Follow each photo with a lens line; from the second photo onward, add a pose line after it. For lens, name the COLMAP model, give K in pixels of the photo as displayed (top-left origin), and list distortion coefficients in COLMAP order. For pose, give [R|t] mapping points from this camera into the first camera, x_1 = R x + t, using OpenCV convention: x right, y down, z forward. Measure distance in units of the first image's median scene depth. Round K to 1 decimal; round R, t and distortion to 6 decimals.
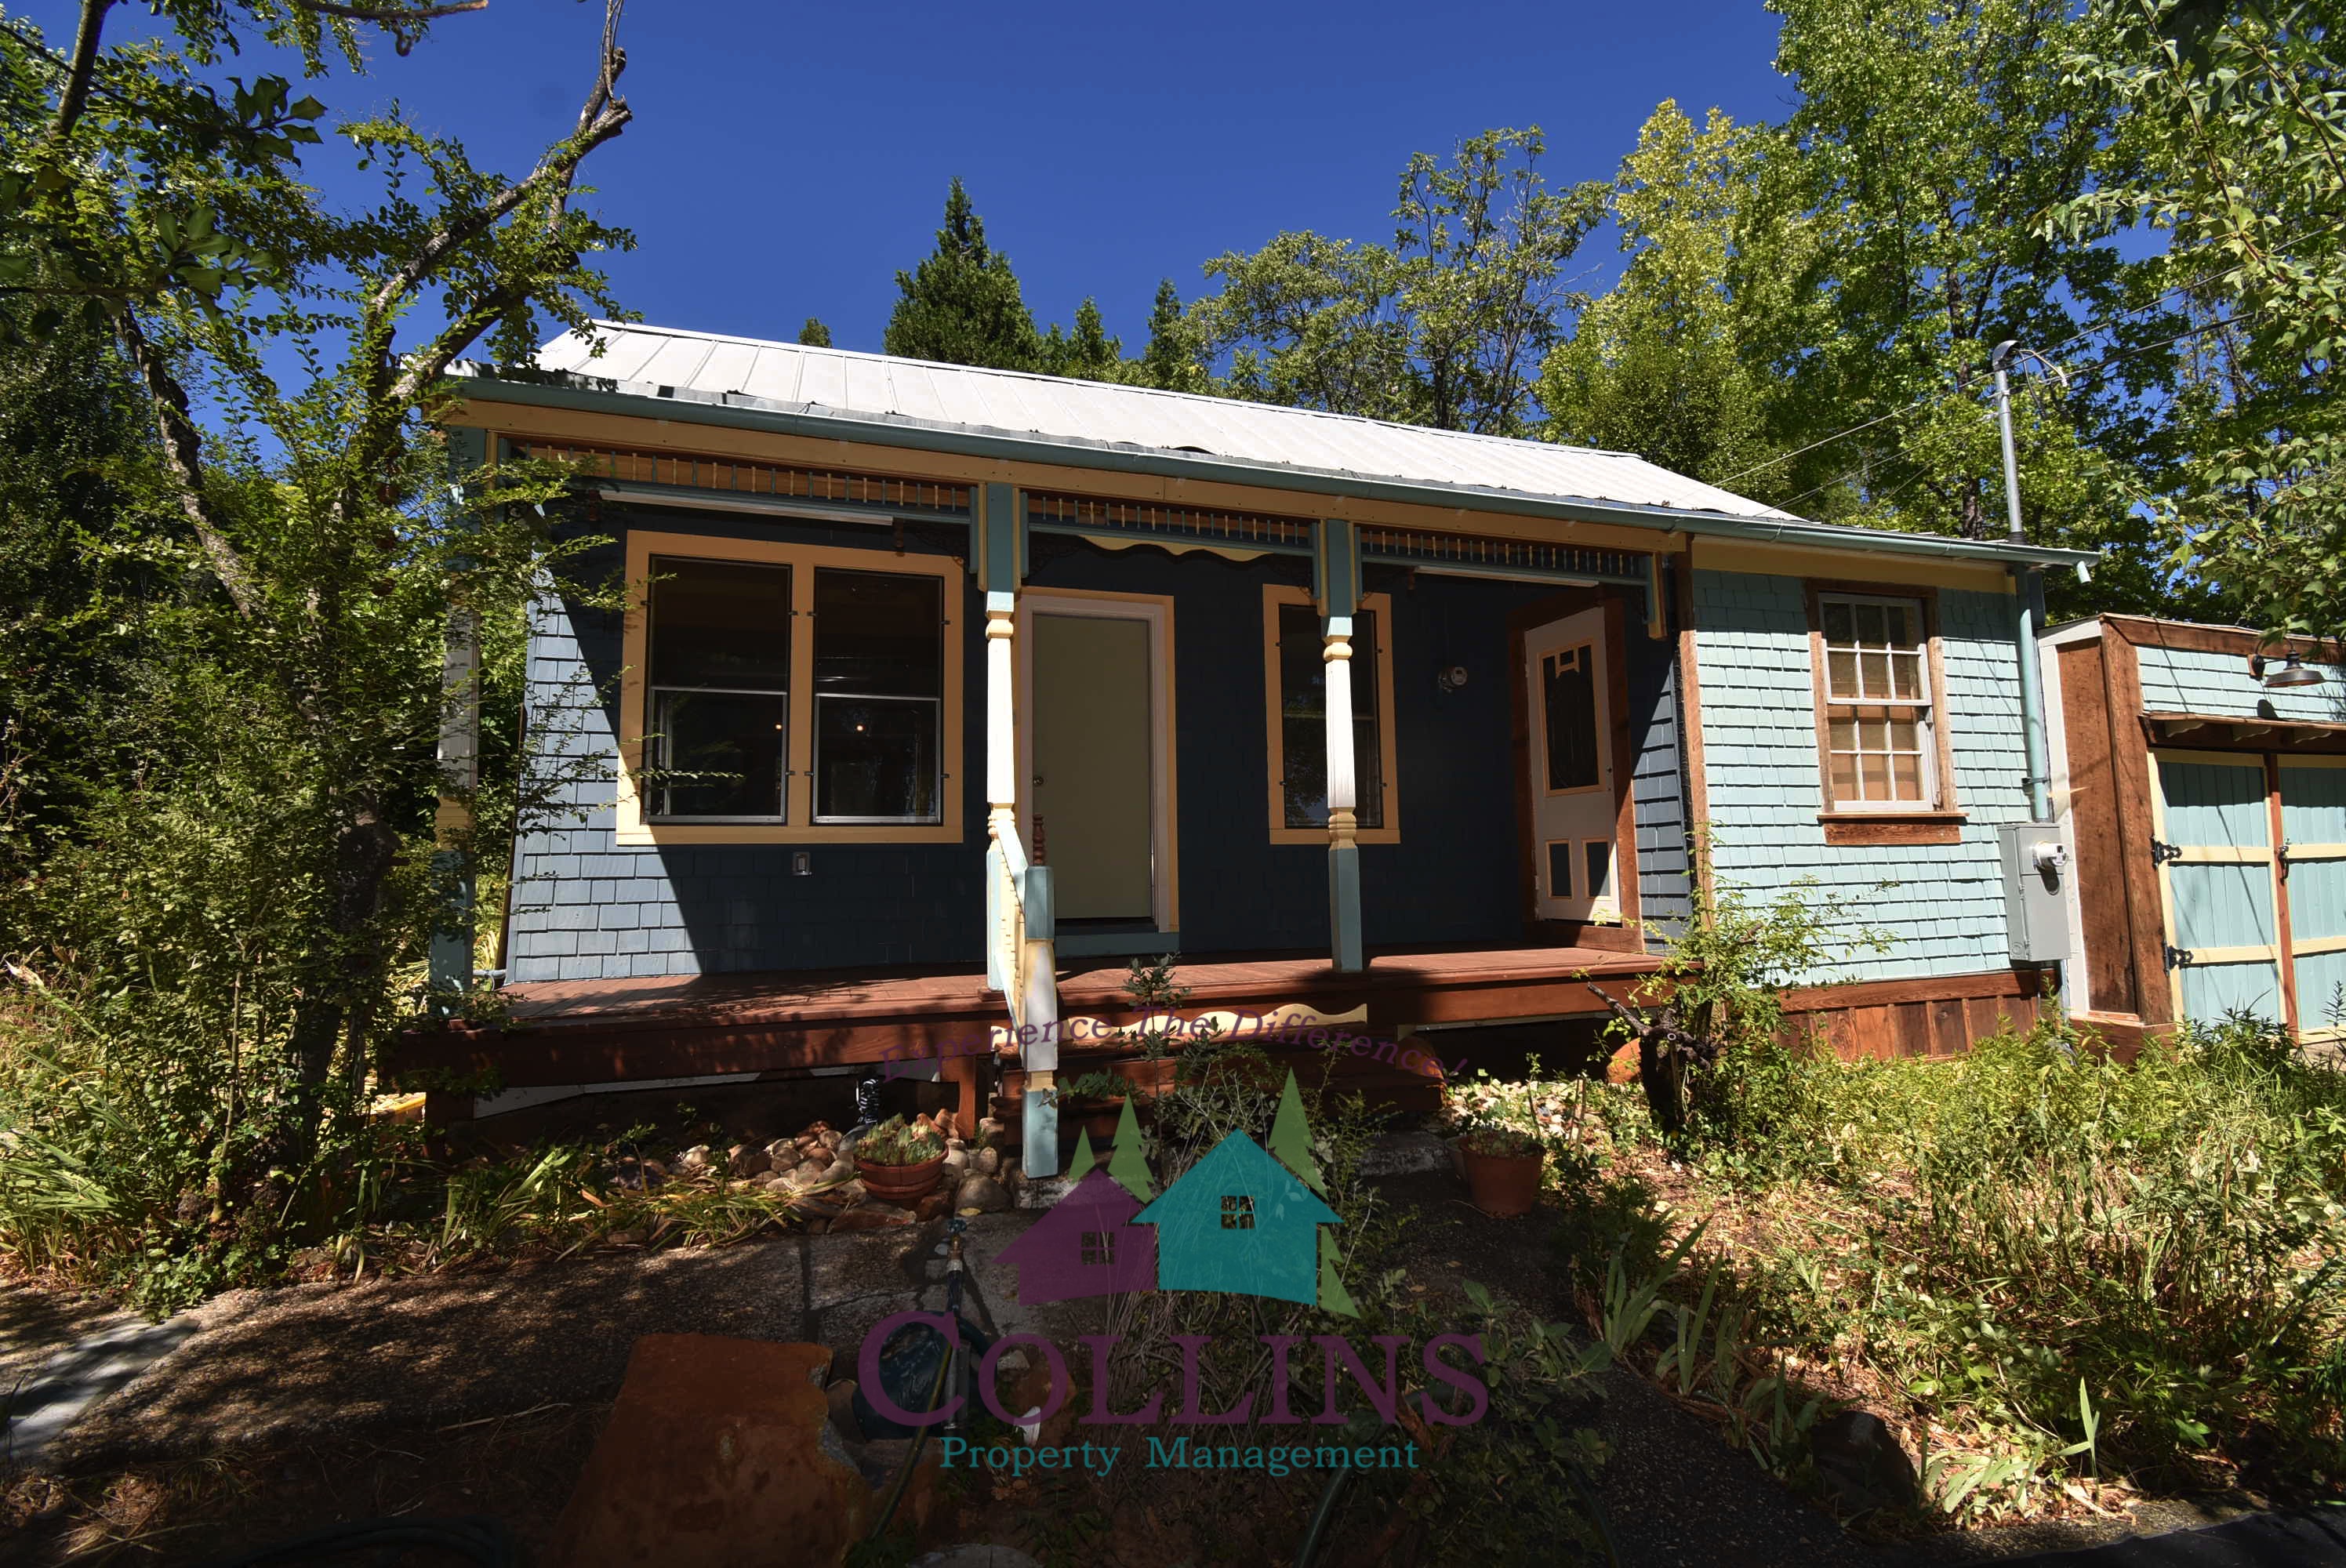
lens RADIAL K [[1036.8, 0, 1170.0], [0, 1036.8, 776.3], [0, 0, 1]] dist [-0.001020, -0.016054]
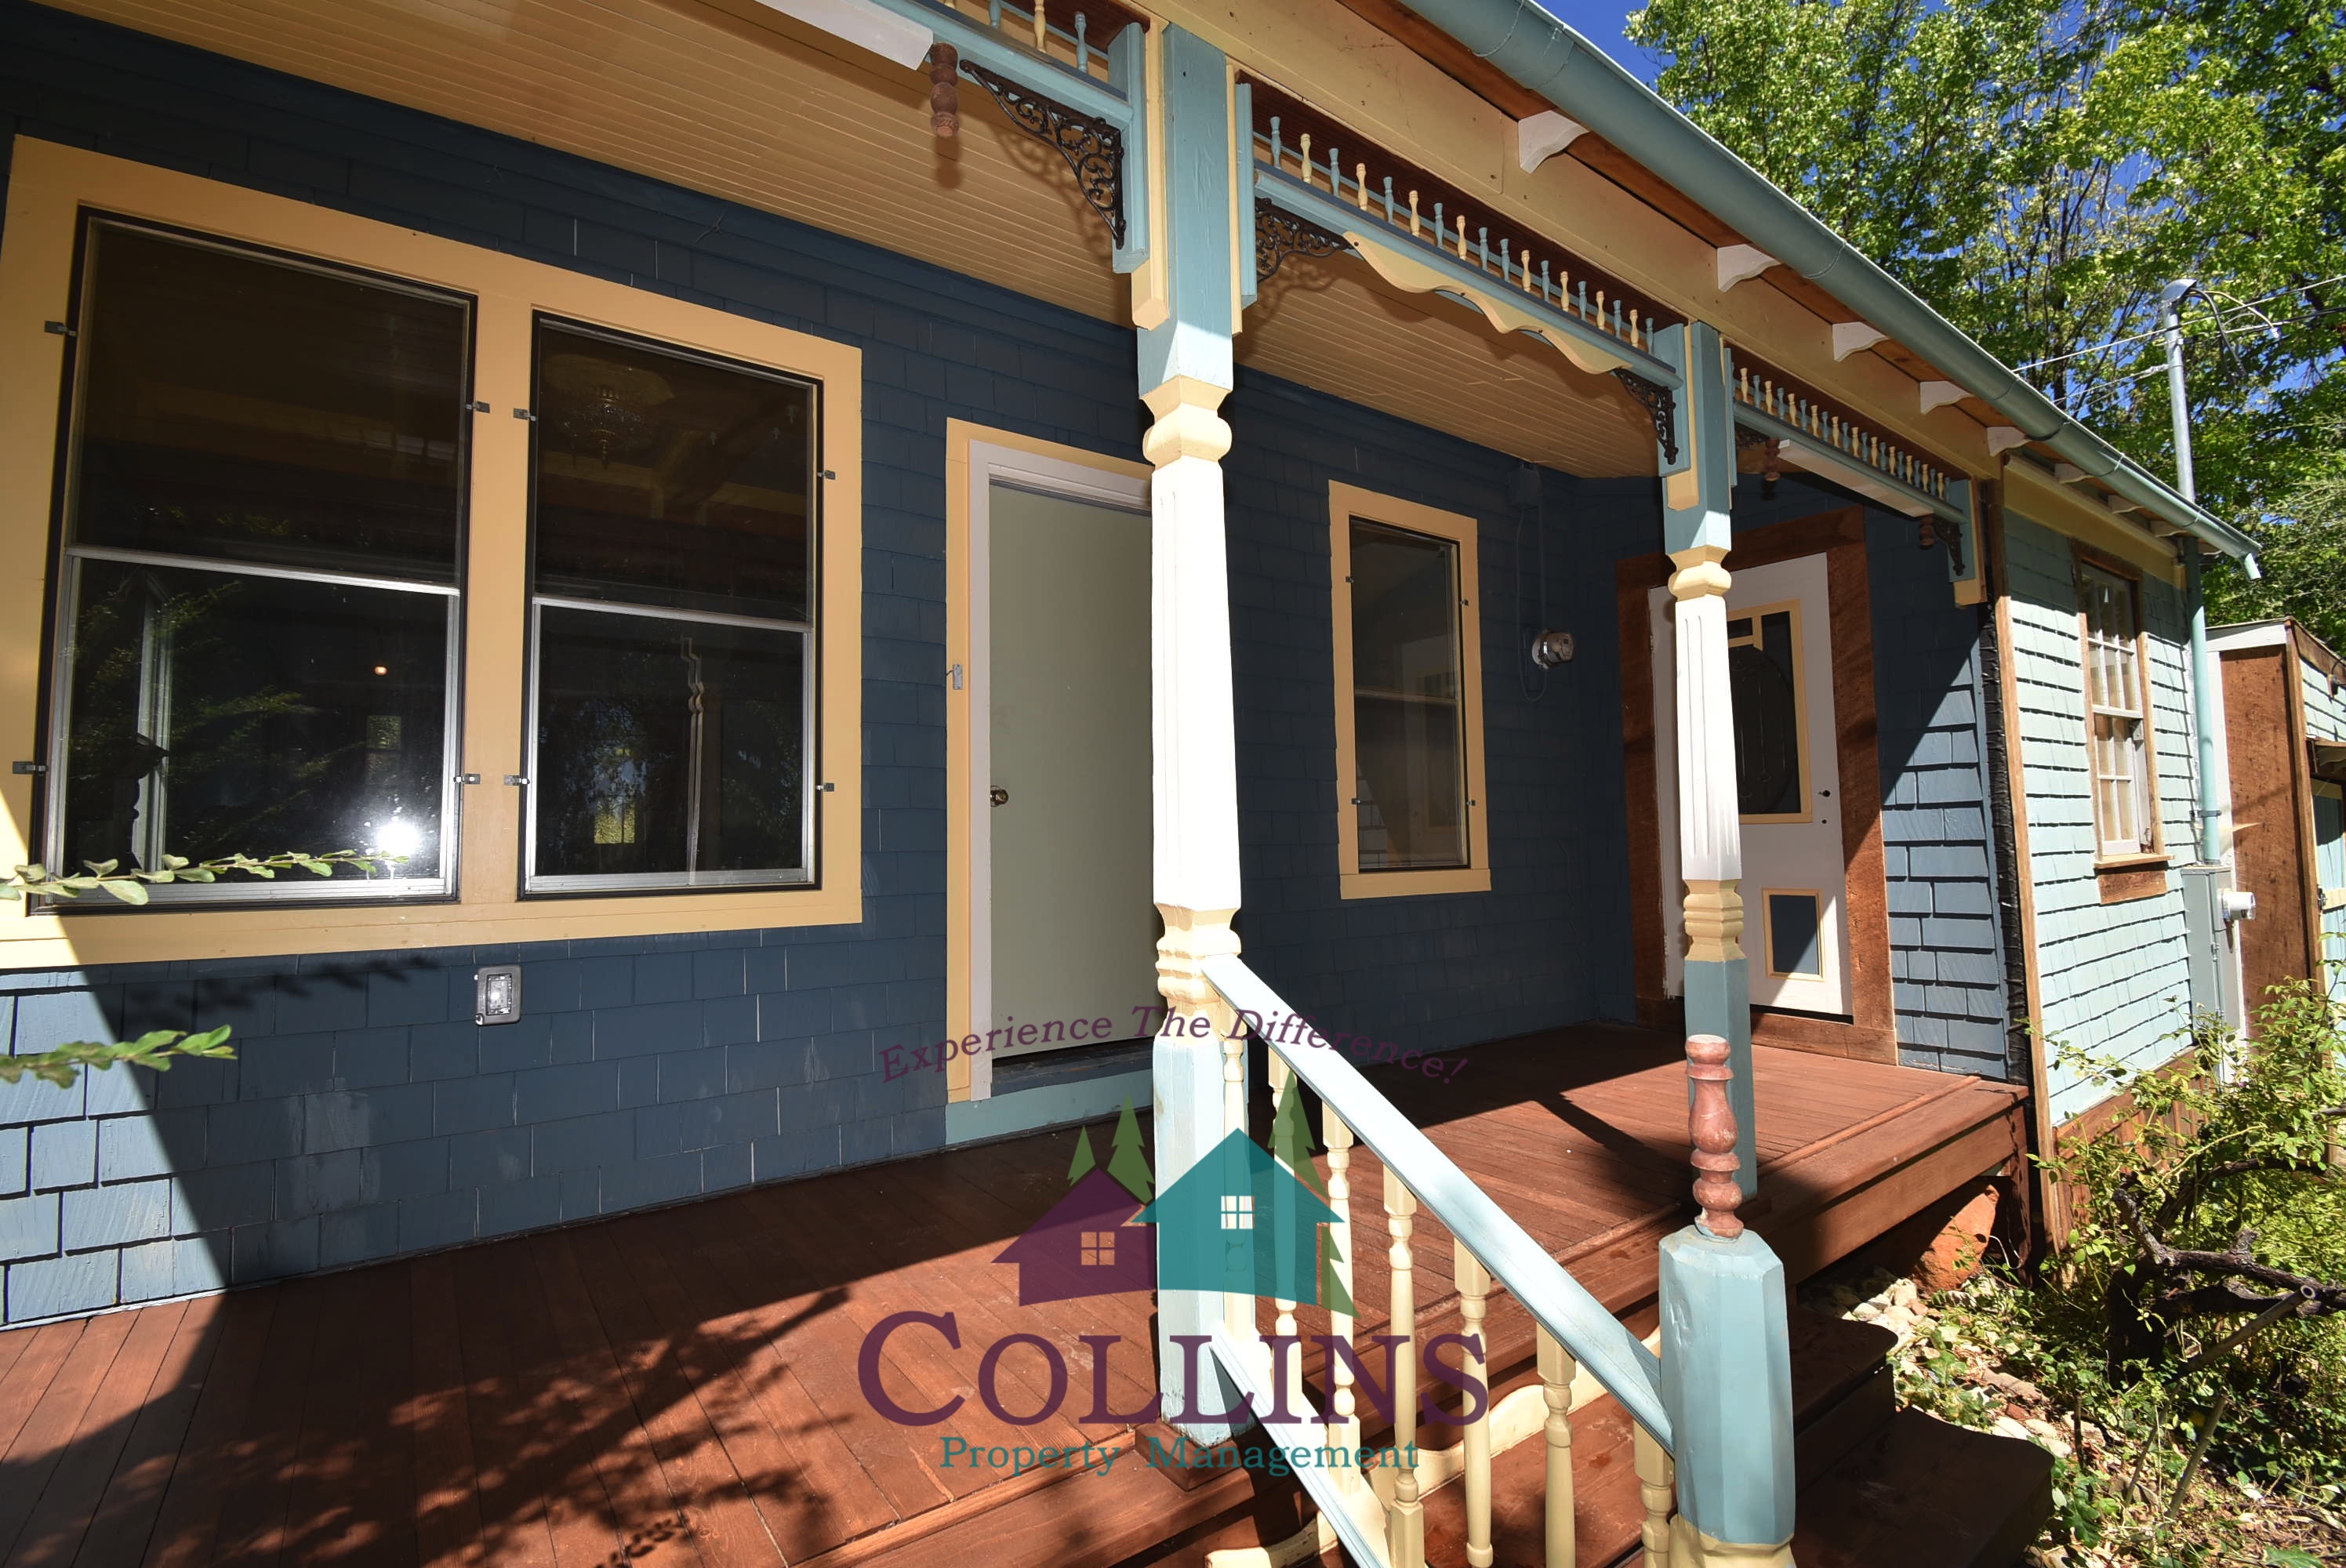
lens RADIAL K [[1036.8, 0, 1170.0], [0, 1036.8, 776.3], [0, 0, 1]] dist [-0.001020, -0.016054]
pose [[0.953389, 0.020802, 0.301025, -0.209448], [-0.029293, 0.999289, 0.023721, -0.021610], [-0.300318, -0.031434, 0.953321, 0.485031]]
